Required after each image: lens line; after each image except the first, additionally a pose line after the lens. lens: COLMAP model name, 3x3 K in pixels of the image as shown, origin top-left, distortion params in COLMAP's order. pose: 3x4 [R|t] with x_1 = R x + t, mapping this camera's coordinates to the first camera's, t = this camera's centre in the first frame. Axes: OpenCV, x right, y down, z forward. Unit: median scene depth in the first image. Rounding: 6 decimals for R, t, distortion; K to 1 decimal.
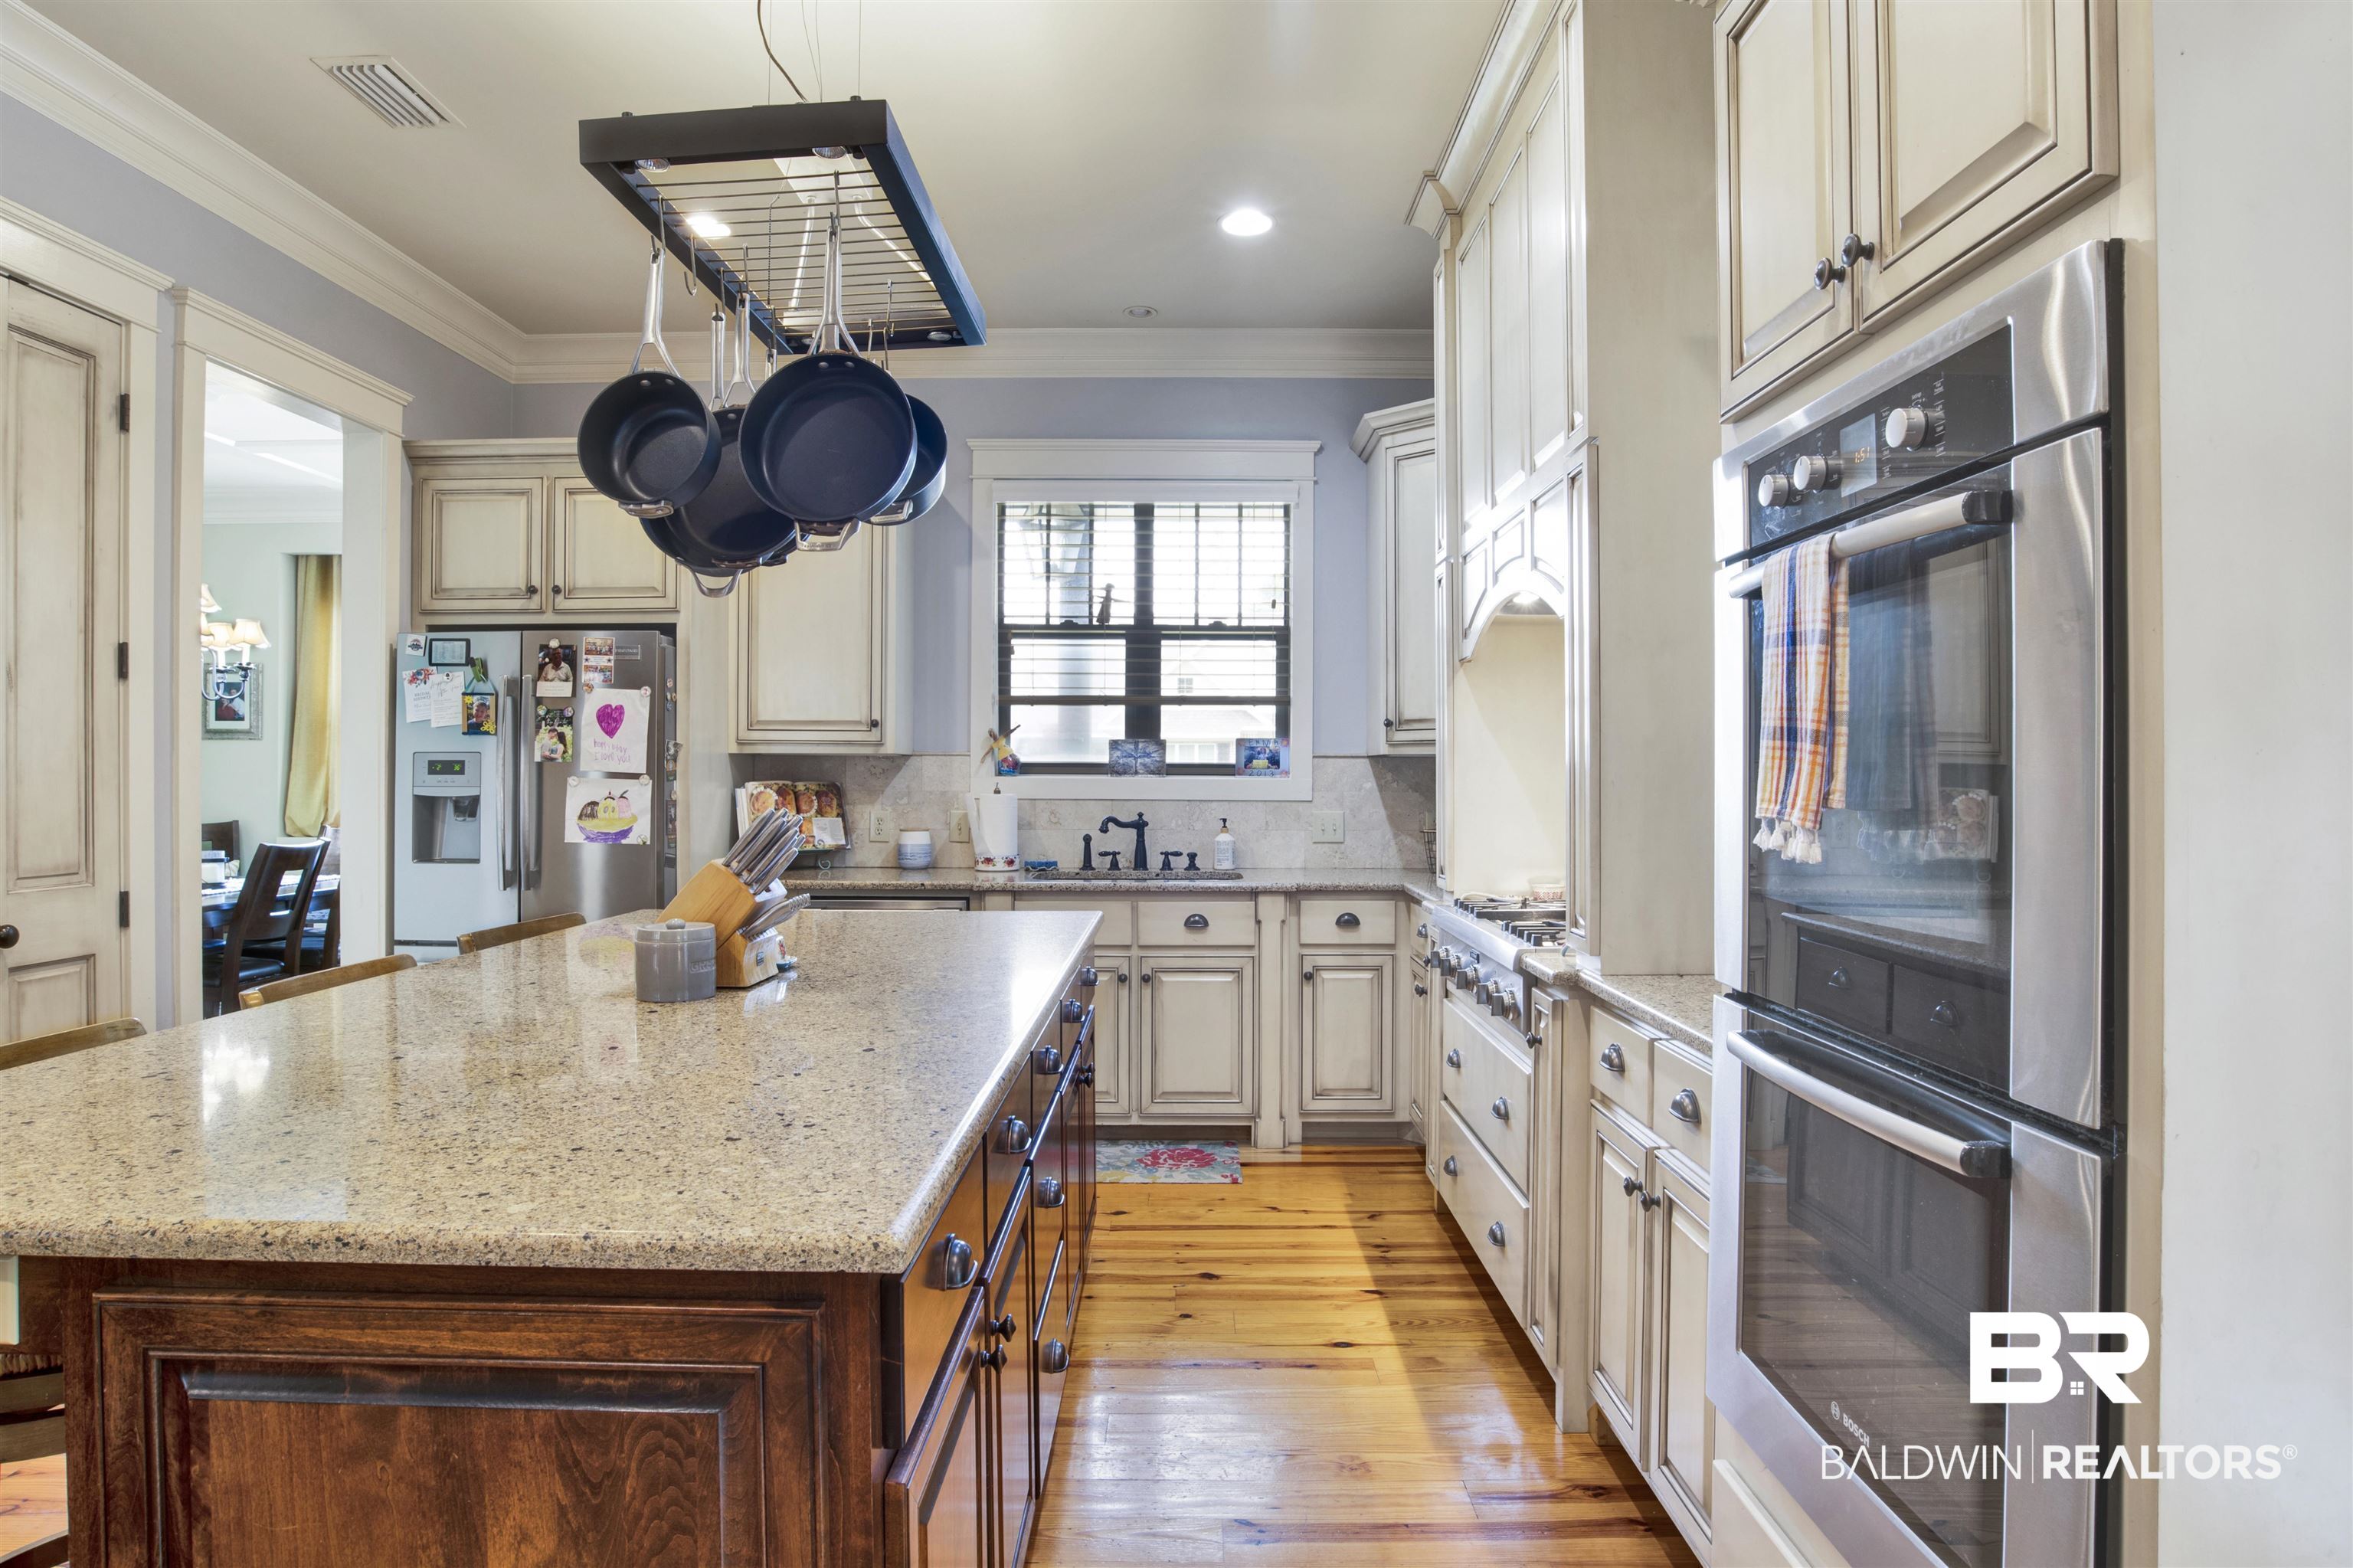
lens RADIAL K [[1309.2, 0, 1190.9], [0, 1309.2, 783.4], [0, 0, 1]] dist [-0.056733, 0.017694]
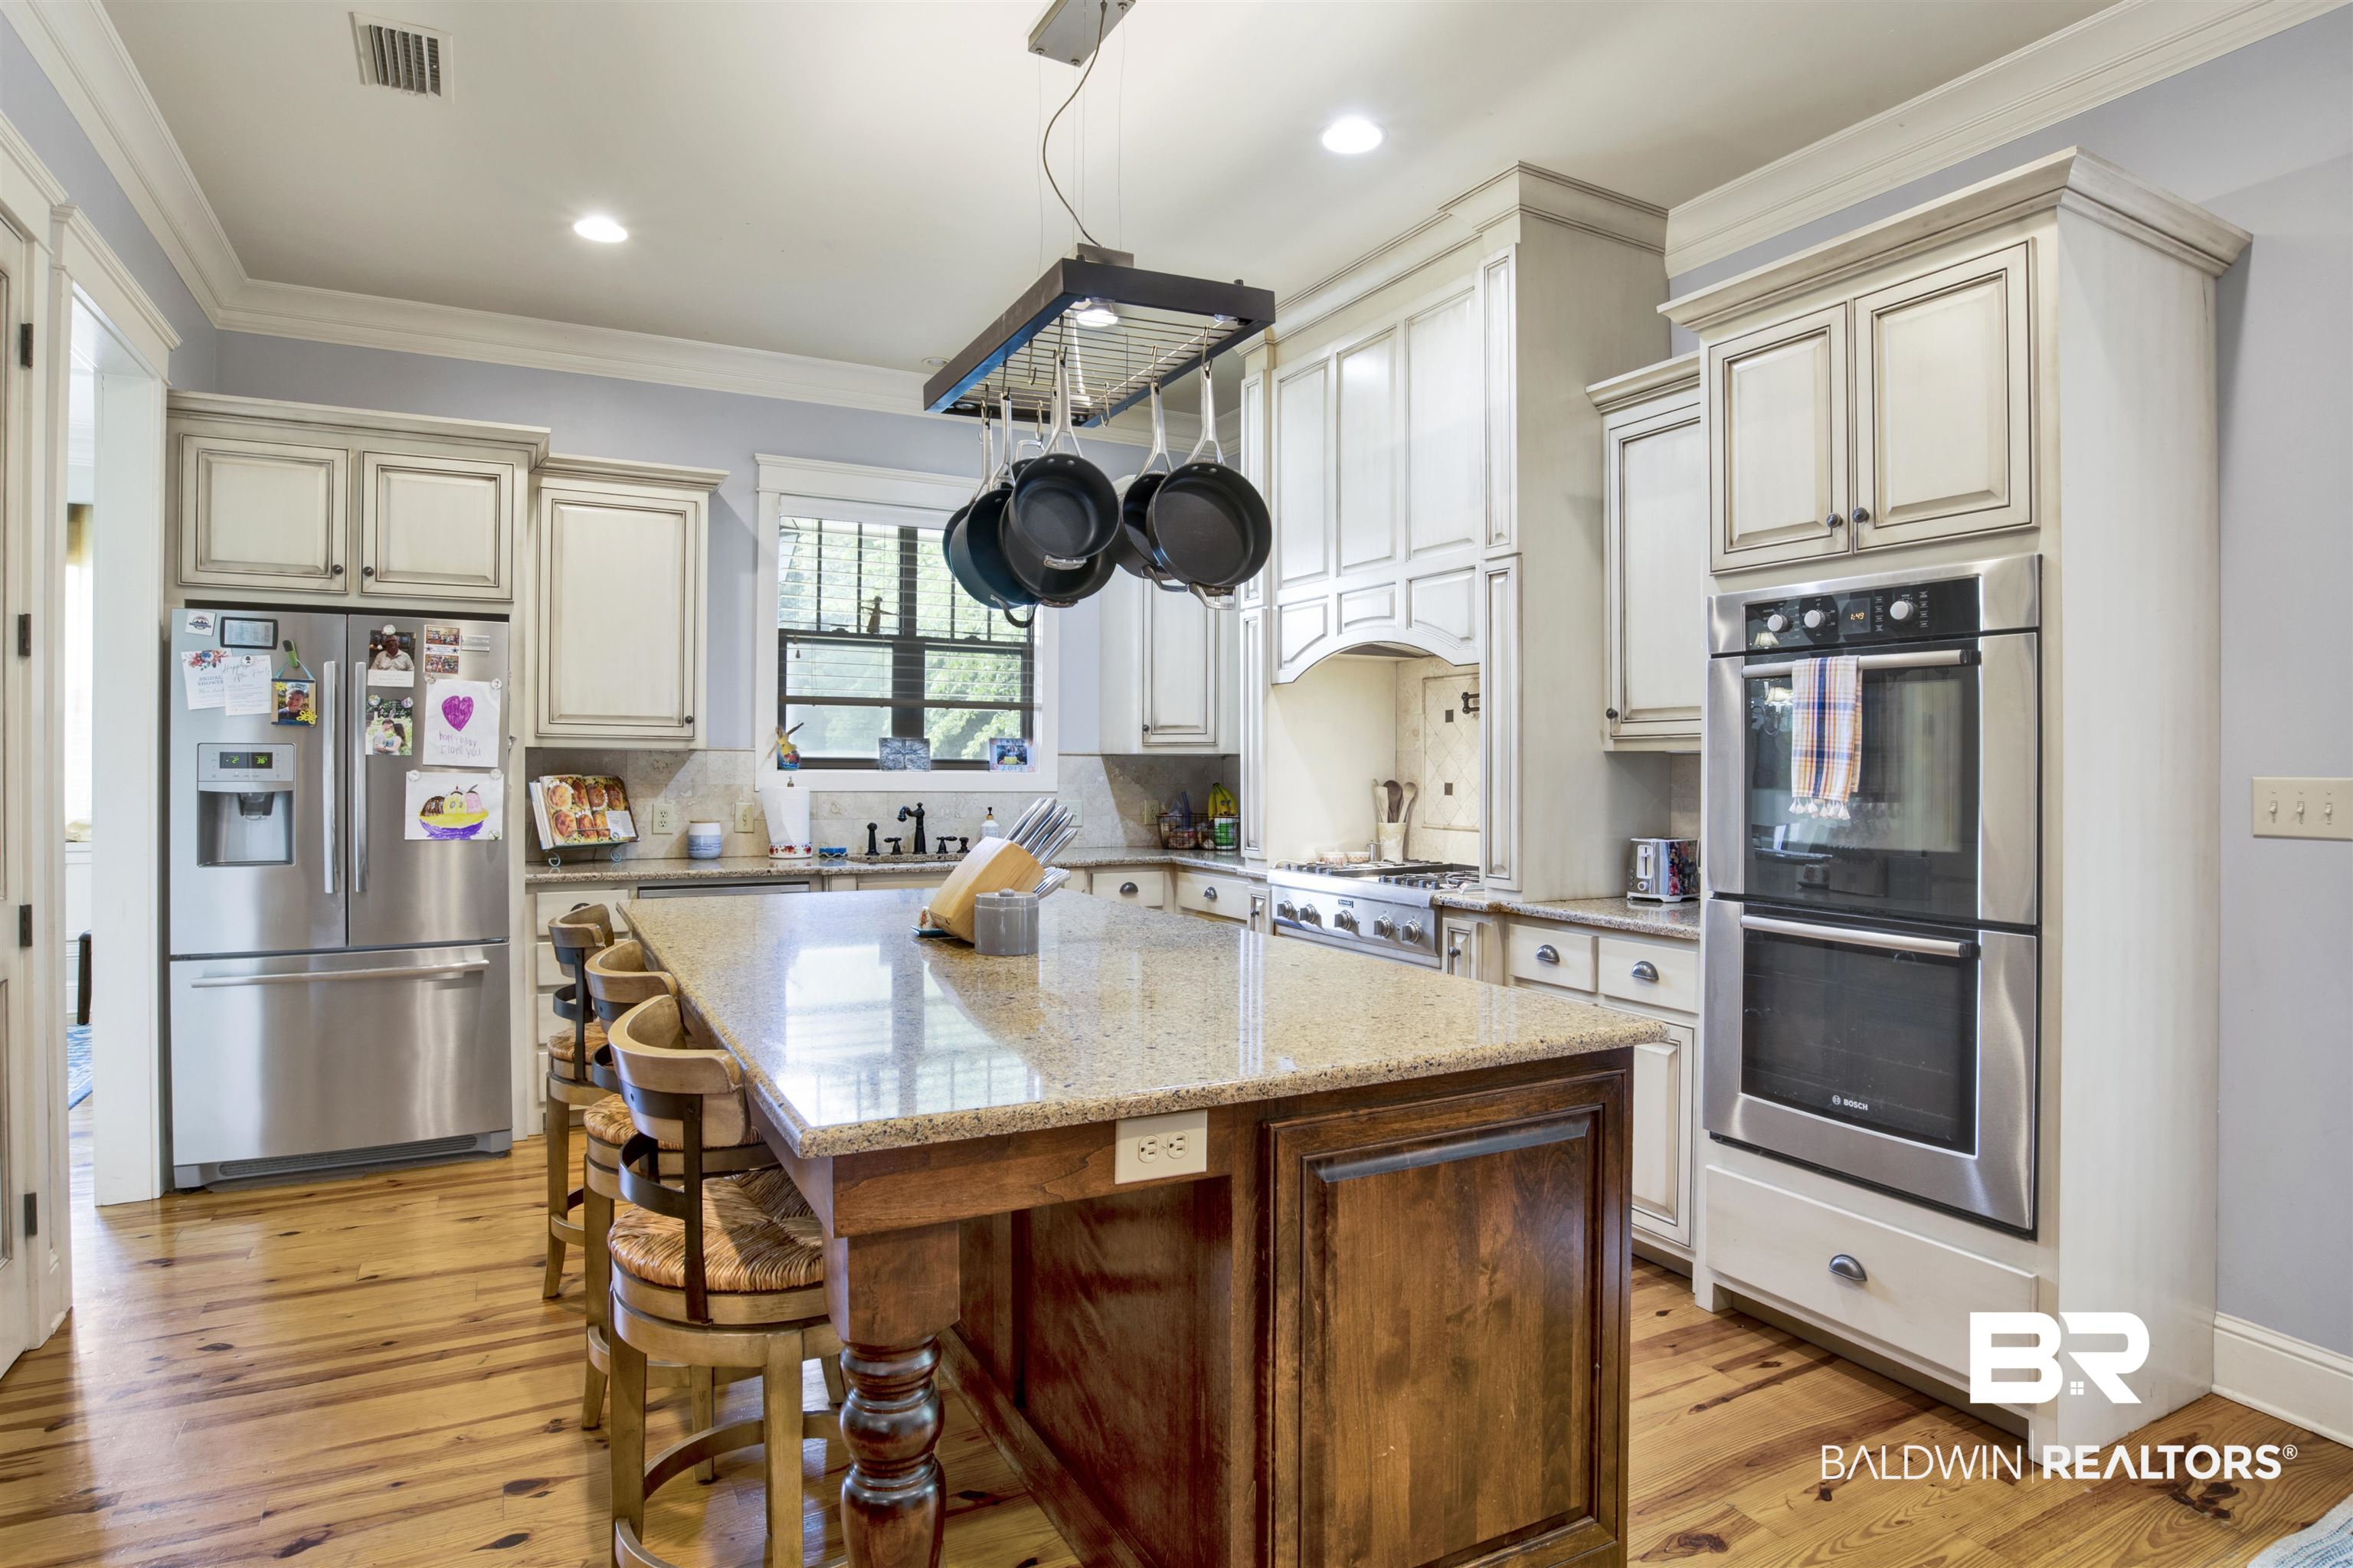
lens RADIAL K [[1249.3, 0, 1166.5], [0, 1249.3, 767.0], [0, 0, 1]] dist [-0.046259, 0.006787]
pose [[0.884995, 0.003022, 0.465591, -0.386952], [-0.000128, 0.999980, -0.006247, -0.002160], [-0.465601, 0.005469, 0.884978, -0.057606]]
